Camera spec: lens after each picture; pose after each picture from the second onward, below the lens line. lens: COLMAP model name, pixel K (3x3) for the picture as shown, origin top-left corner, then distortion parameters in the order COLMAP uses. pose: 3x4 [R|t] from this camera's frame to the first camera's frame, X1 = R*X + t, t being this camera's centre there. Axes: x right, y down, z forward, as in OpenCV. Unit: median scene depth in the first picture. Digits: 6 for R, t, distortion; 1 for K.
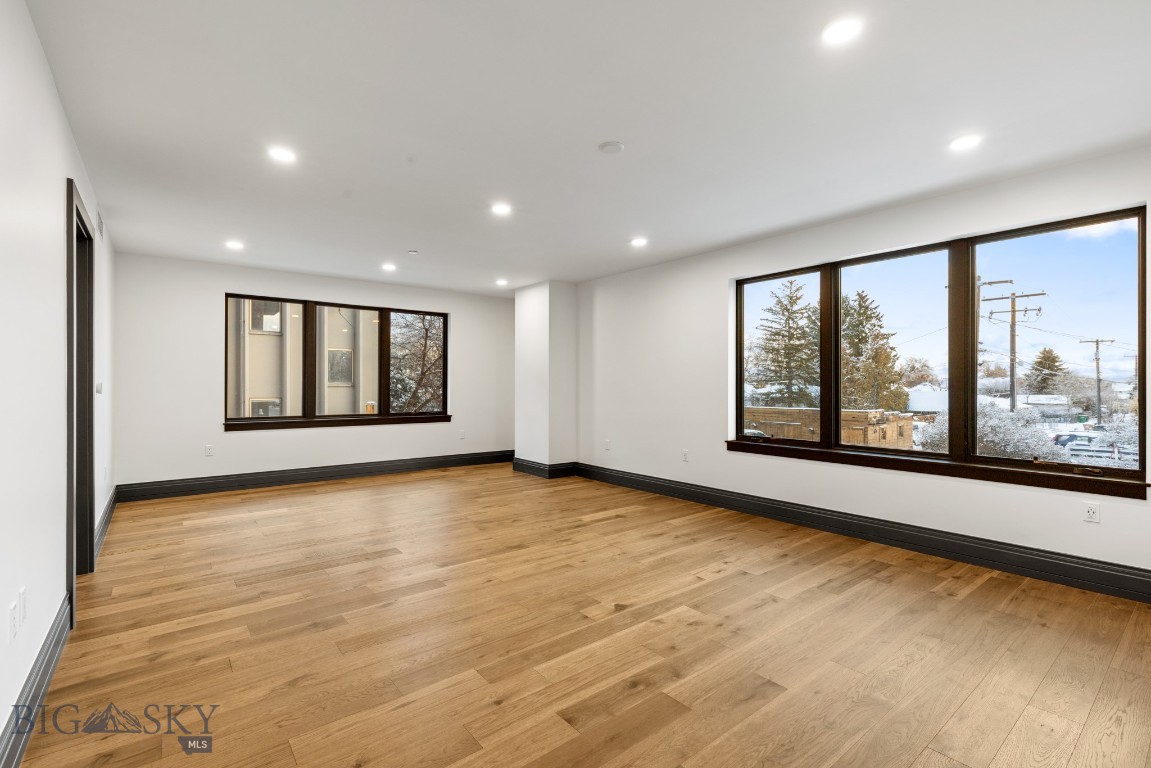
lens RADIAL K [[520.7, 0, 575.5], [0, 520.7, 384.0], [0, 0, 1]] dist [0.008534, -0.000086]
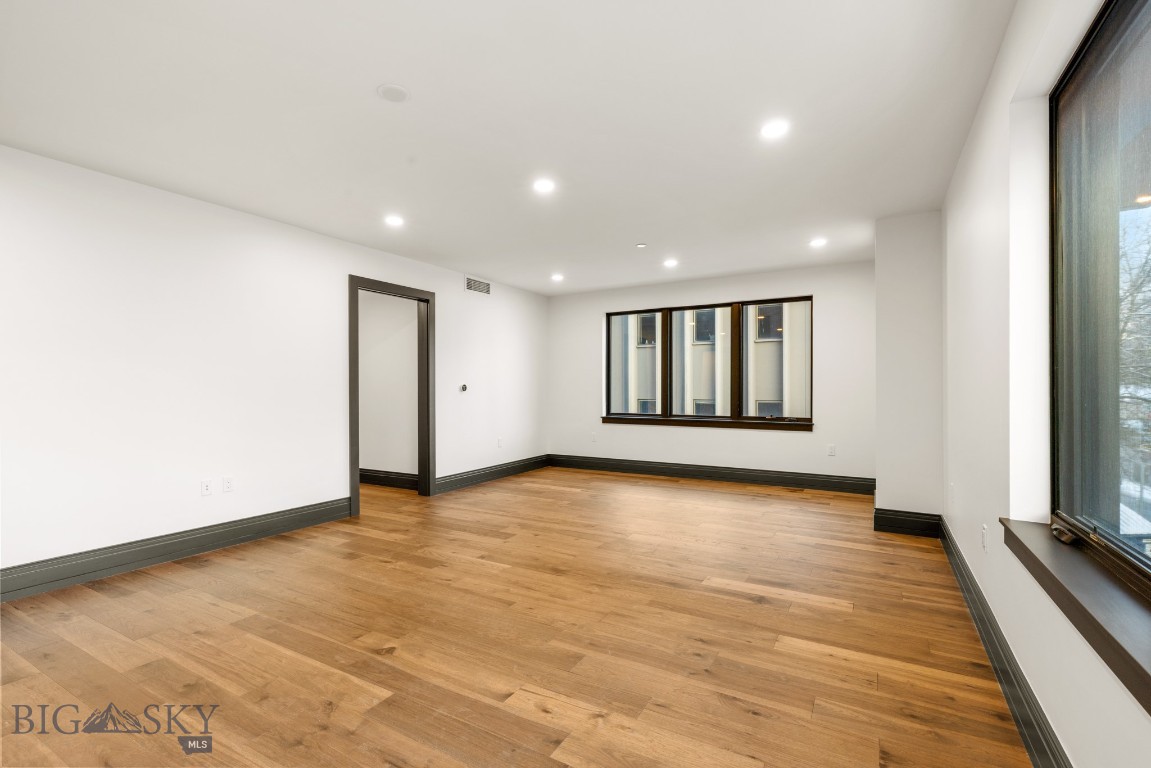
lens RADIAL K [[520.7, 0, 575.5], [0, 520.7, 384.0], [0, 0, 1]] dist [0.008534, -0.000086]
pose [[0.359364, -0.010811, -0.933135, 0.784060], [0.004149, 0.999942, -0.009986, 0.014404], [0.933188, -0.000283, 0.359388, 0.800418]]
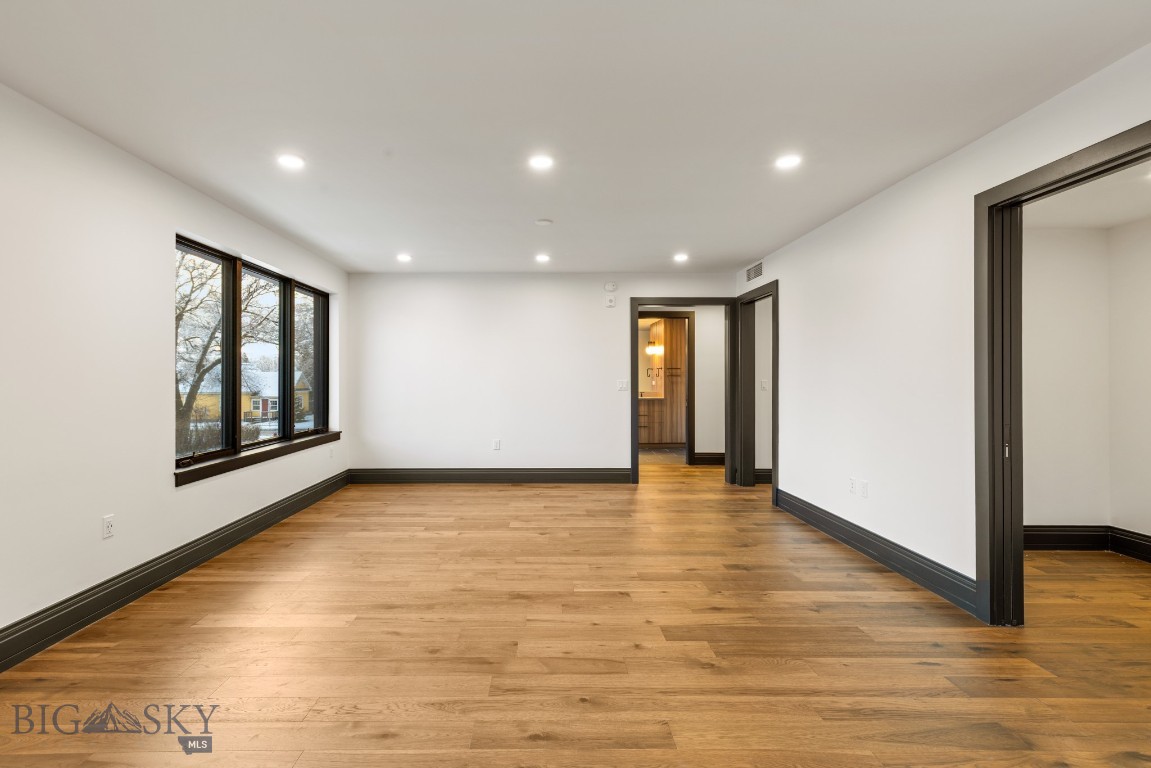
lens RADIAL K [[526.9, 0, 546.8], [0, 526.9, 379.4], [0, 0, 1]] dist [0.009115, 0.000093]
pose [[-0.784323, -0.000289, 0.620353, -0.700897], [0.000697, 0.999999, 0.001348, -0.013523], [-0.620352, 0.001490, -0.784322, 1.773999]]
